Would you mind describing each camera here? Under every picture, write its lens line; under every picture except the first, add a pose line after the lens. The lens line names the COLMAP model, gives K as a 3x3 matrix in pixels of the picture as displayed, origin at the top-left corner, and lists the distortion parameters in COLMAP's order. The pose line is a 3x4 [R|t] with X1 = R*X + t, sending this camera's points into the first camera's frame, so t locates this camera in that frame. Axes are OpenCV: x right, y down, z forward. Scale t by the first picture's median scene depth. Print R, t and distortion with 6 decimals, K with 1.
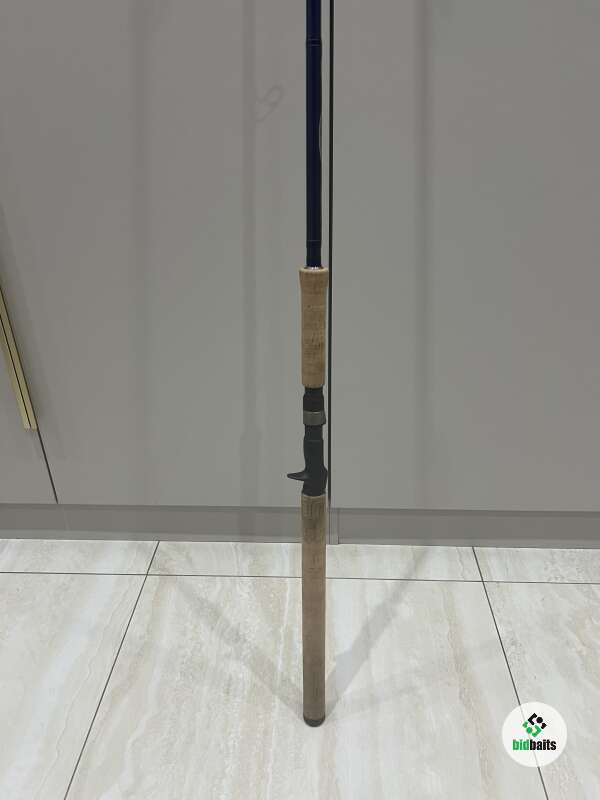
lens RADIAL K [[593.4, 0, 300.4], [0, 593.4, 401.6], [0, 0, 1]] dist [-0.004548, 0.001688]
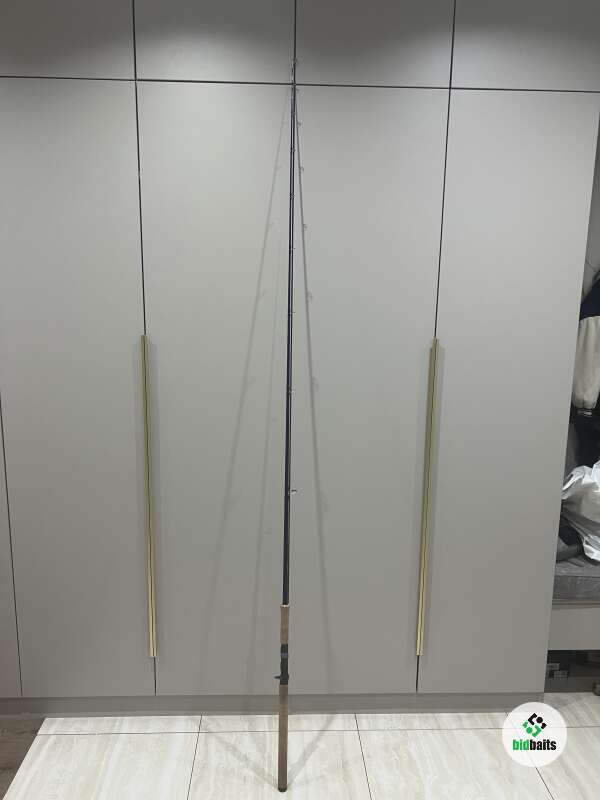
lens RADIAL K [[593.4, 0, 297.2], [0, 593.4, 395.7], [0, 0, 1]] dist [-0.004548, 0.001688]
pose [[0.996182, 0.020773, 0.084791, -0.131964], [0.007551, 0.947132, -0.320755, -0.173901], [-0.086971, 0.320170, 0.943359, -1.524714]]
